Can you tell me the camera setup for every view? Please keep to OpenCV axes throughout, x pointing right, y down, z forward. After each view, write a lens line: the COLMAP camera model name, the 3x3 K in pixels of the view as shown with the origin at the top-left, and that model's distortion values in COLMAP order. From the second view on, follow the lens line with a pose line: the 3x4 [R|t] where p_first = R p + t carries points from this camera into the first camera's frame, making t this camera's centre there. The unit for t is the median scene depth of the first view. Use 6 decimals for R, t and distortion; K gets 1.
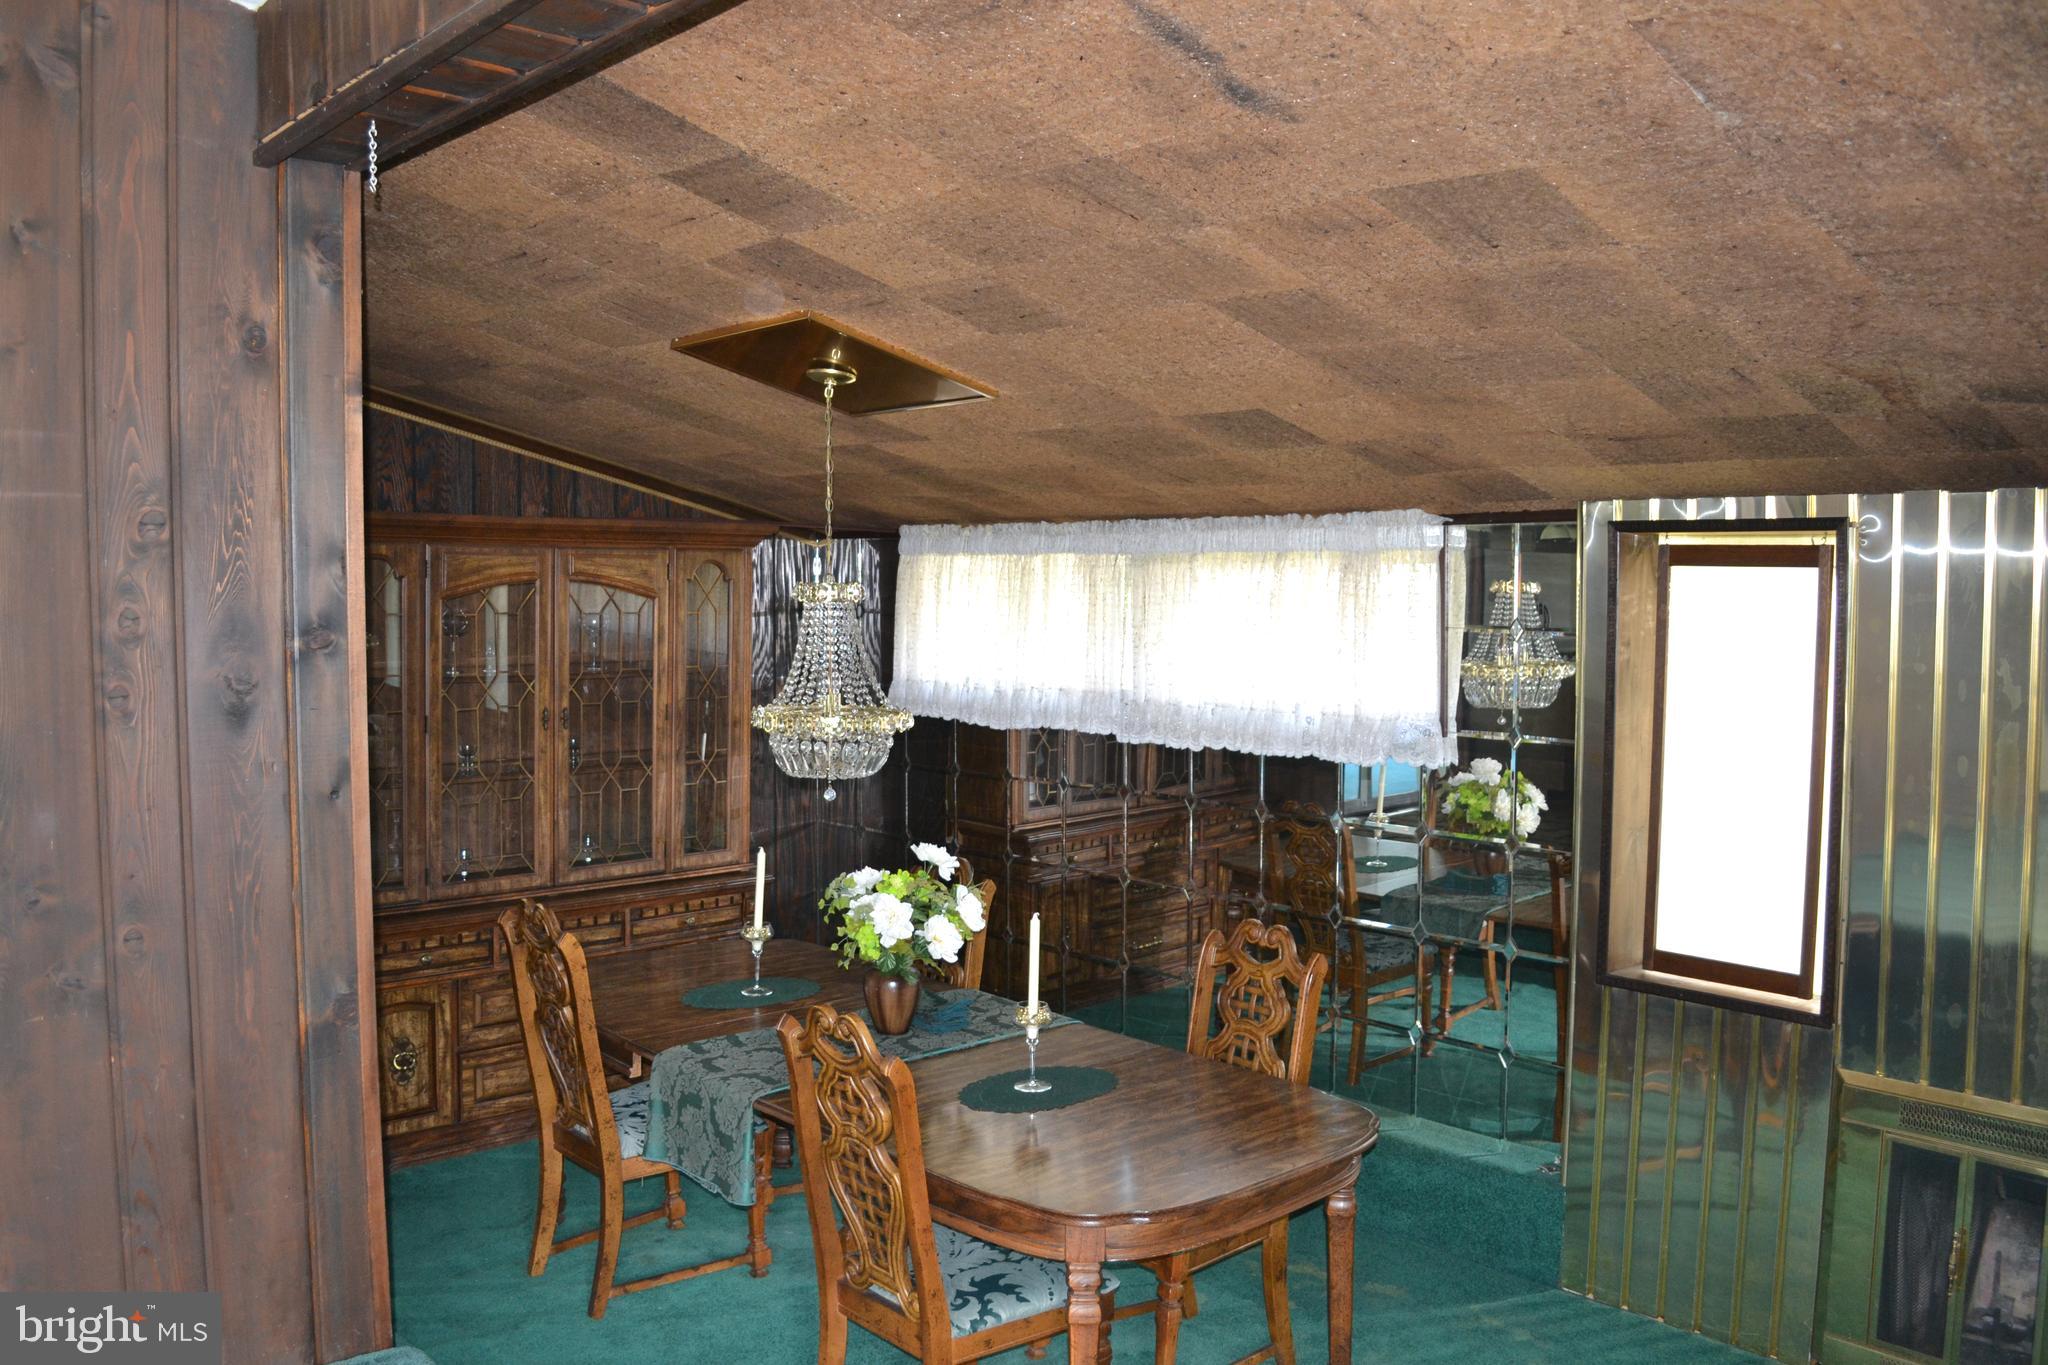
lens RADIAL K [[1635.7, 0, 1022.0], [0, 1635.7, 683.4], [0, 0, 1]] dist [-0.089686, 0.019556]
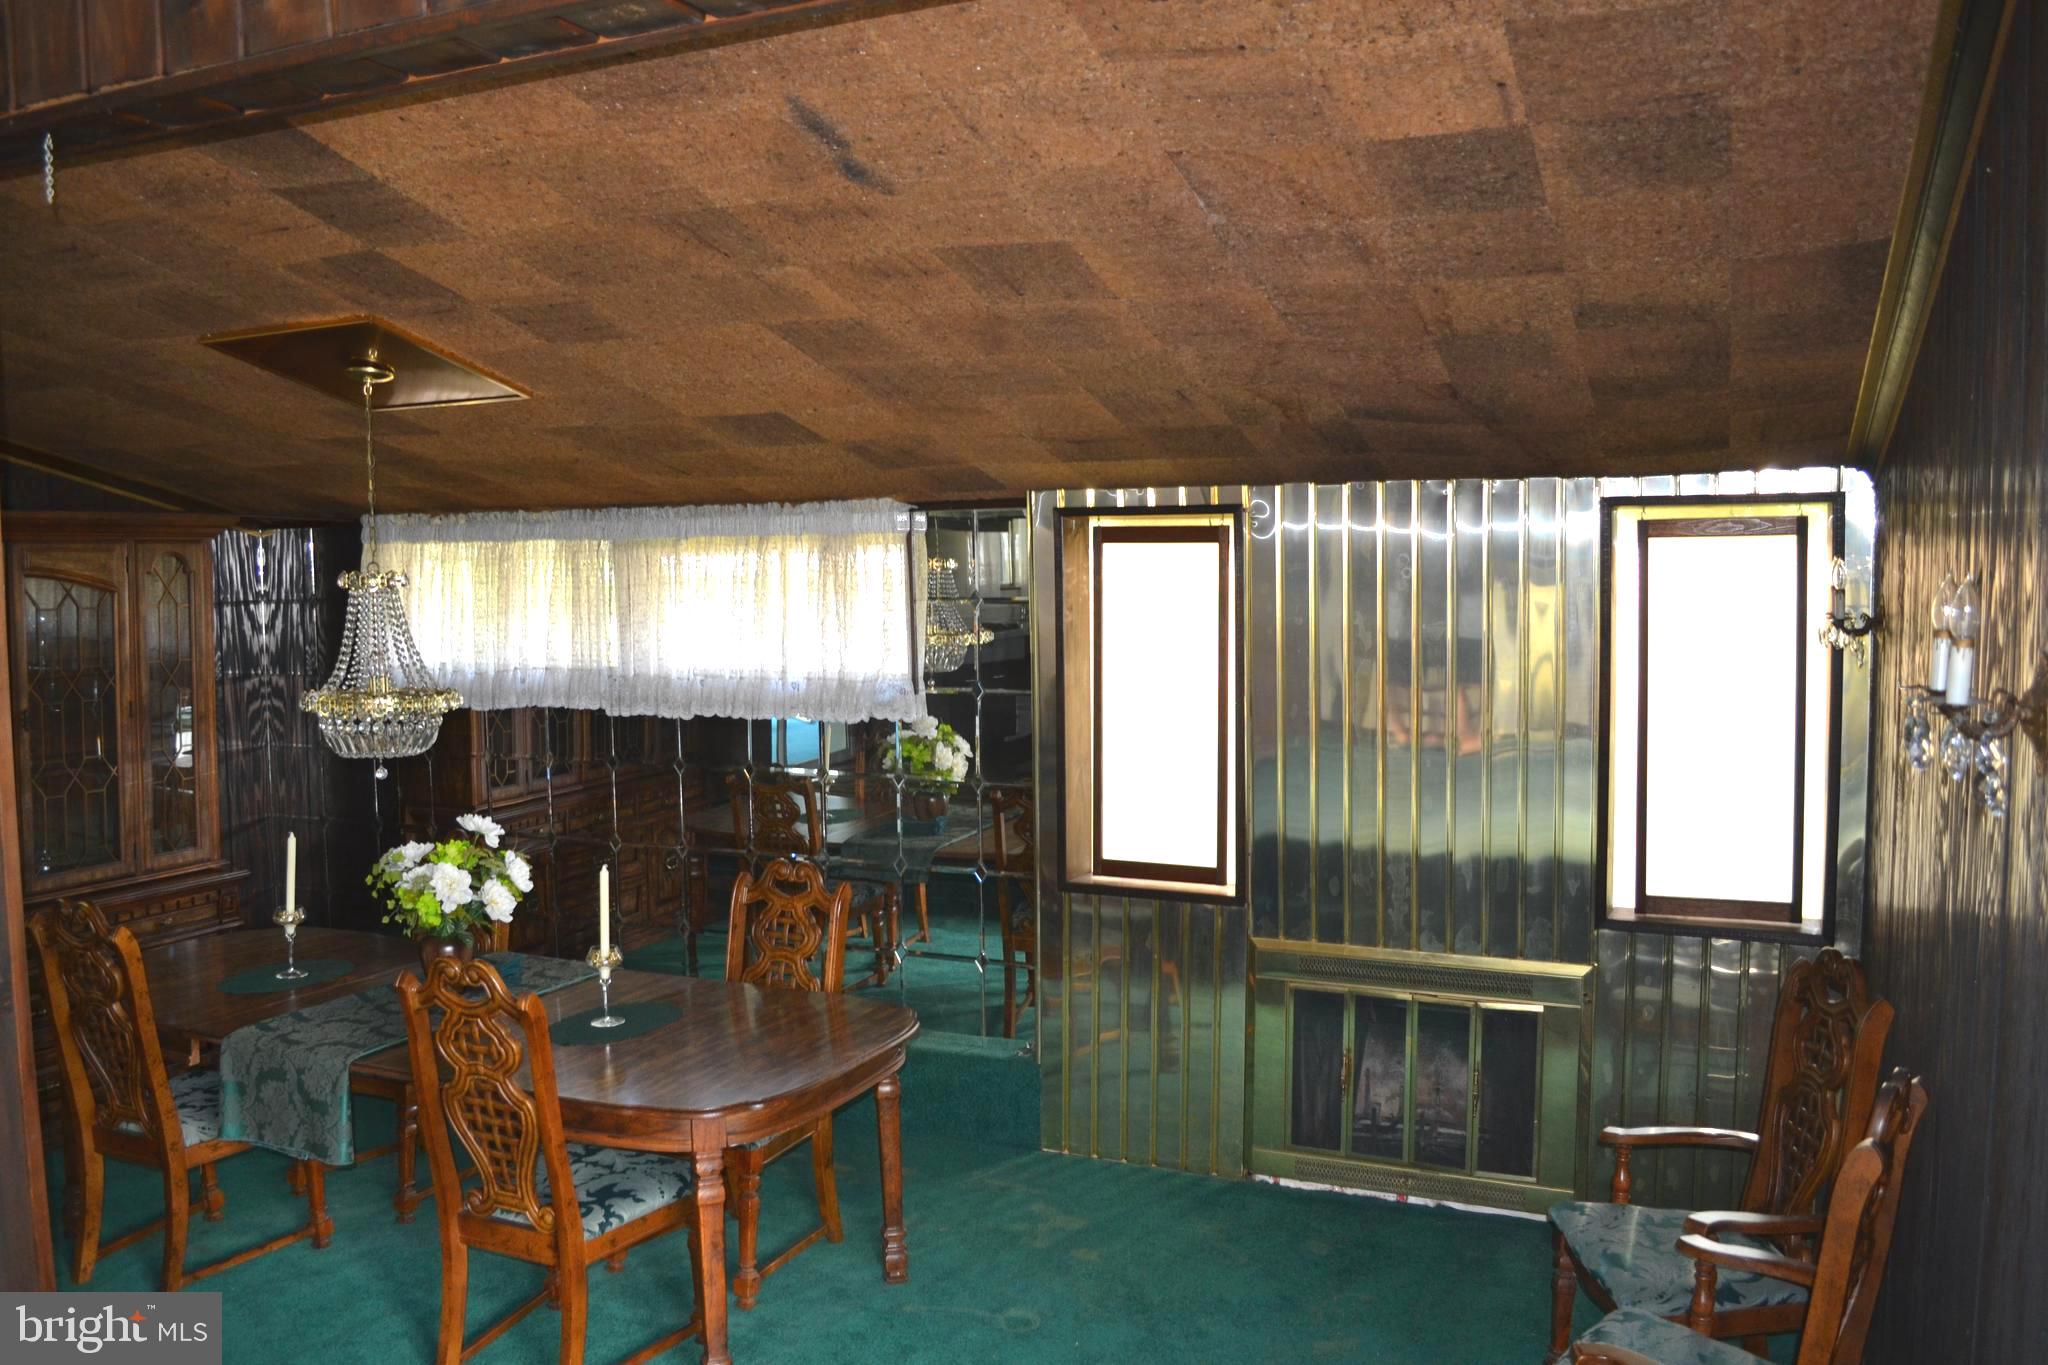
lens RADIAL K [[1635.7, 0, 1017.6], [0, 1635.7, 679.4], [0, 0, 1]] dist [-0.089686, 0.019556]
pose [[0.920218, -0.042224, 0.389121, -0.155748], [0.038765, 0.999108, 0.016739, 0.006881], [-0.389481, -0.000320, 0.921035, -0.125253]]
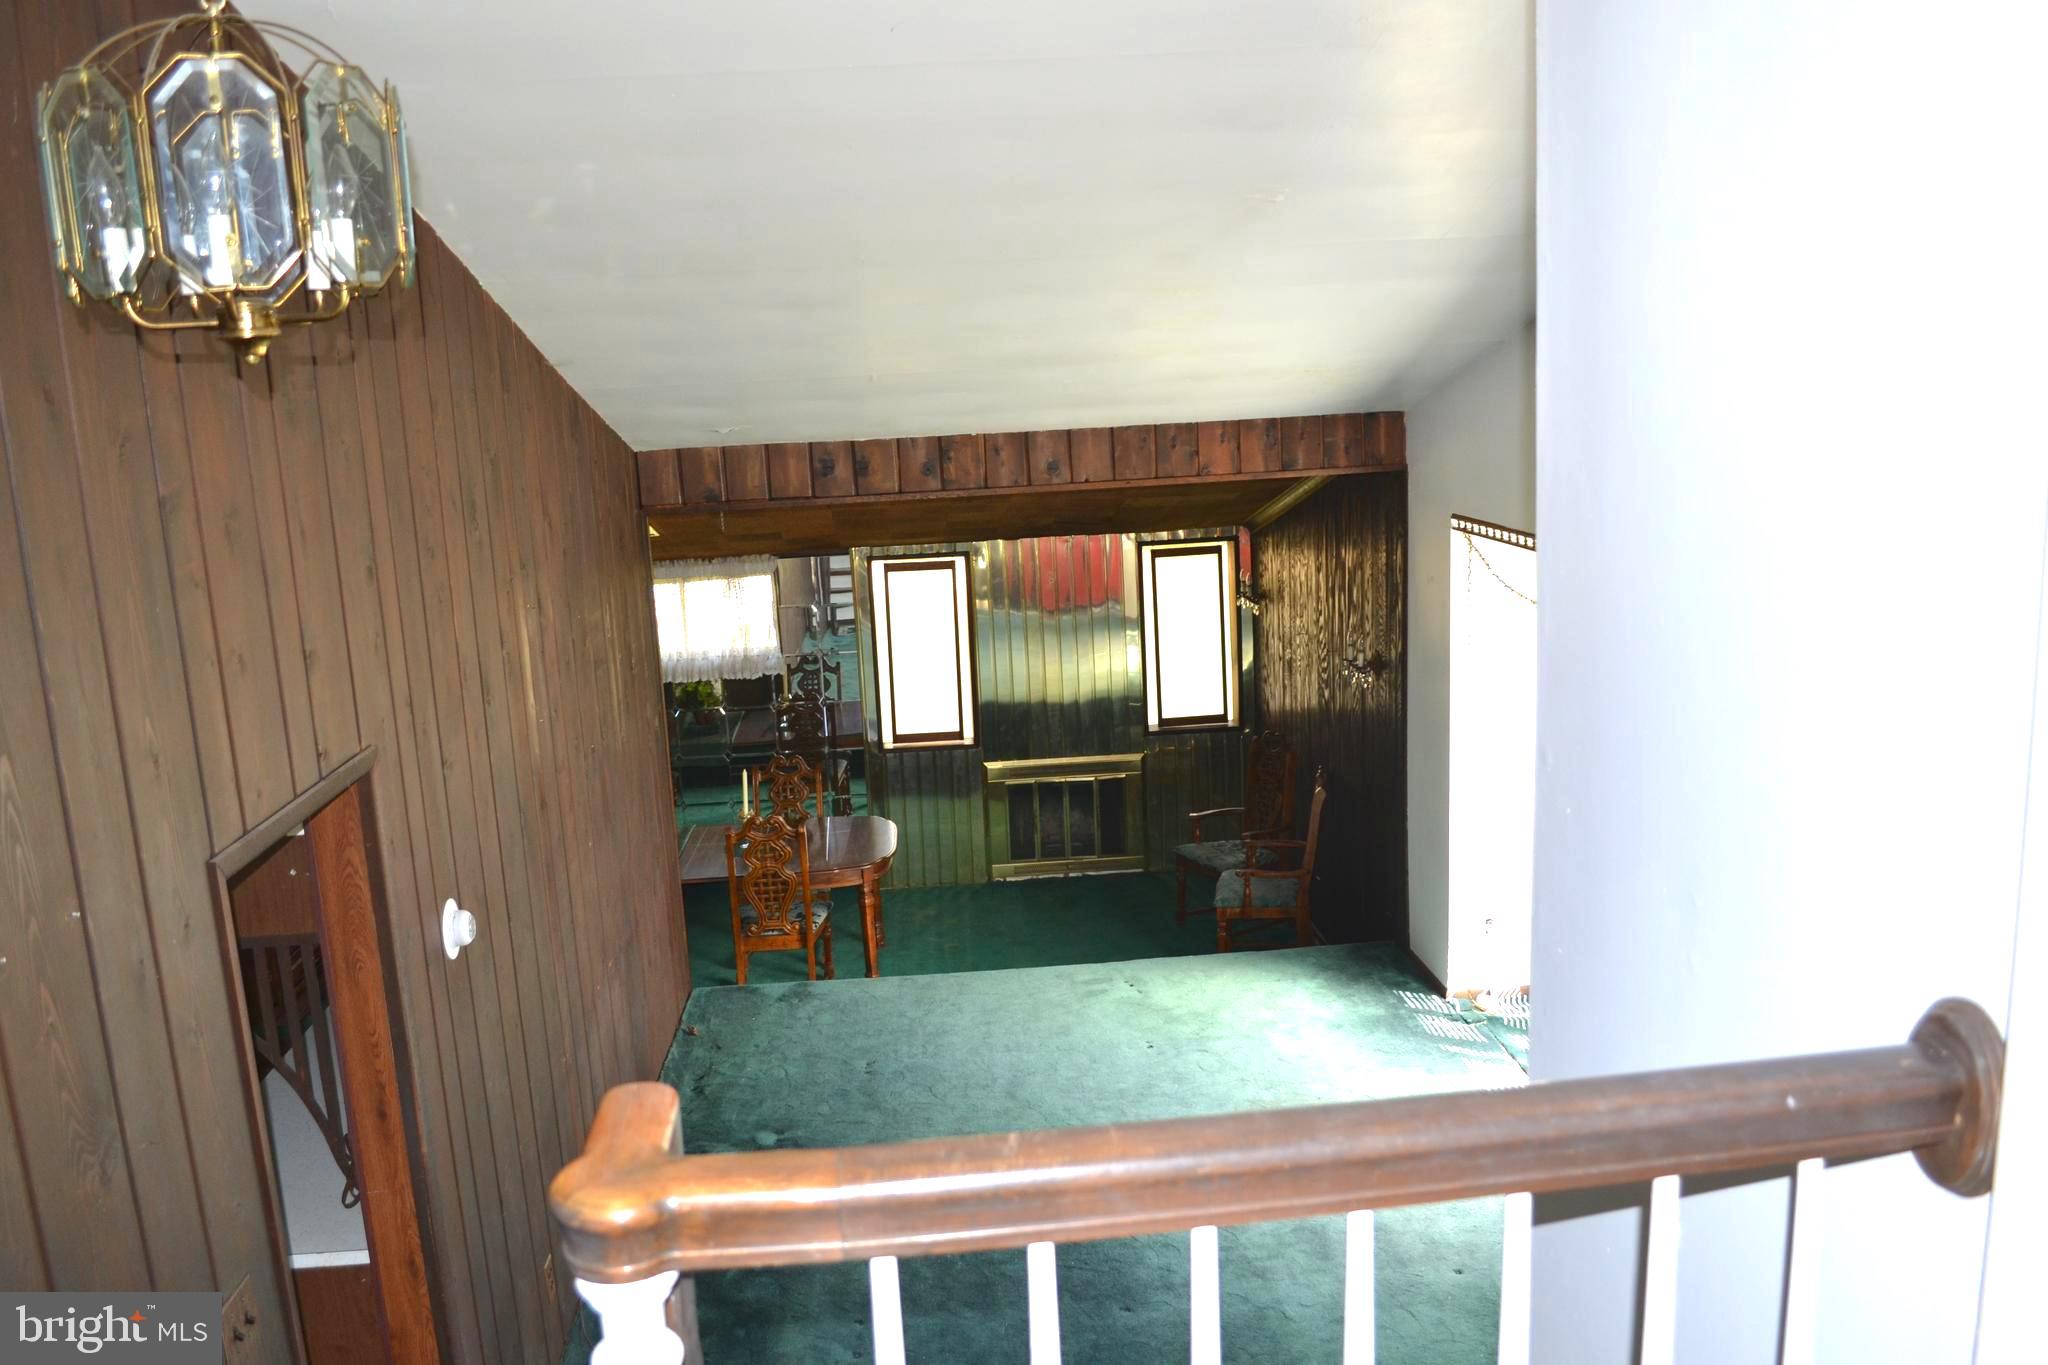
lens RADIAL K [[1635.7, 0, 1023.5], [0, 1635.7, 687.5], [0, 0, 1]] dist [-0.089686, 0.019556]
pose [[0.621358, -0.179748, 0.762630, -1.435970], [0.097140, 0.983493, 0.152659, -0.274365], [-0.777482, -0.020774, 0.628562, -0.707261]]
